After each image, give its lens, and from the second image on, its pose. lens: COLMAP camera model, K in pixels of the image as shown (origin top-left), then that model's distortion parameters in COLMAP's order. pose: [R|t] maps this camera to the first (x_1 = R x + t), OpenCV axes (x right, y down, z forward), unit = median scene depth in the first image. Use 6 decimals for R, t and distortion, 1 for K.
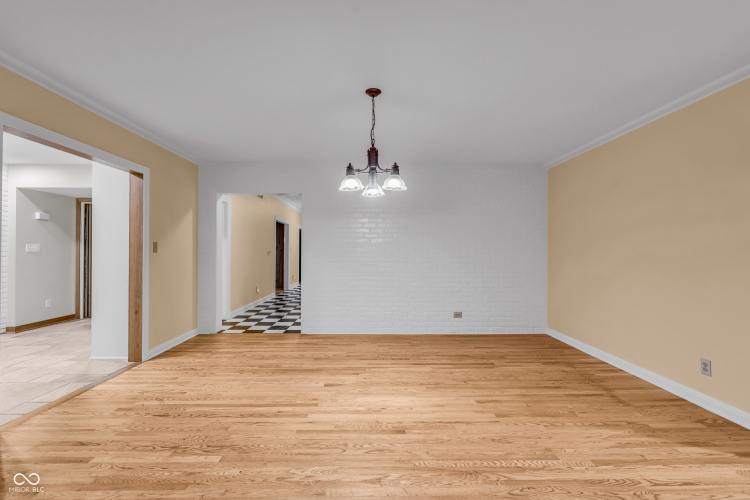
lens RADIAL K [[342.0, 0, 375.0], [0, 342.0, 250.0], [0, 0, 1]] dist [-0.001840, 0.000318]
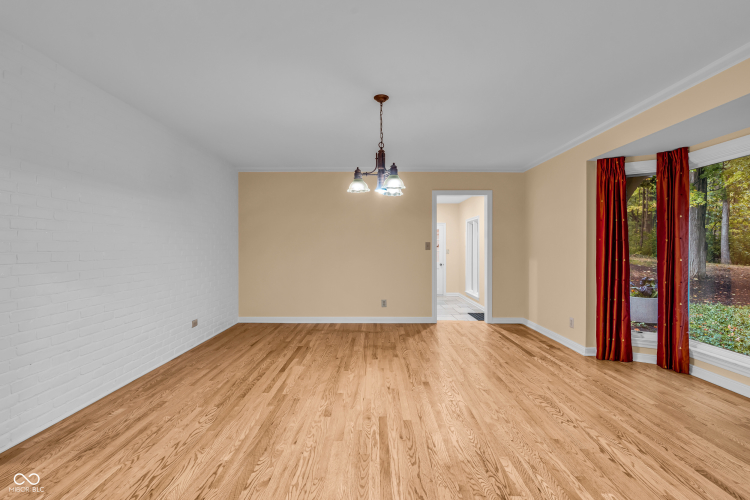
lens RADIAL K [[338.2, 0, 372.5], [0, 338.2, 255.0], [0, 0, 1]] dist [-0.000970, 0.000335]
pose [[0.019952, -0.023248, 0.999531, -1.060791], [-0.007161, 0.999701, 0.023395, -0.003164], [-0.999775, -0.007625, 0.019780, 1.005112]]
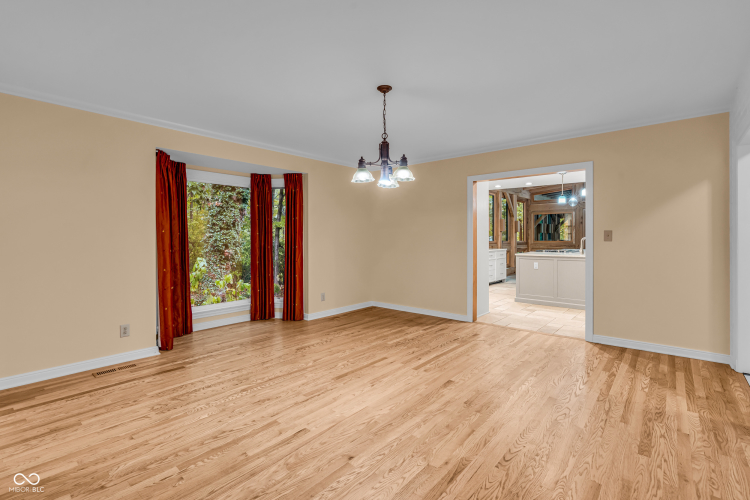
lens RADIAL K [[342.3, 0, 383.0], [0, 342.3, 244.9], [0, 0, 1]] dist [0.011922, 0.000289]
pose [[-0.654681, 0.010455, -0.755833, 0.799506], [0.004331, 0.999940, 0.010080, 0.005401], [0.755893, 0.003326, -0.654687, 1.690092]]
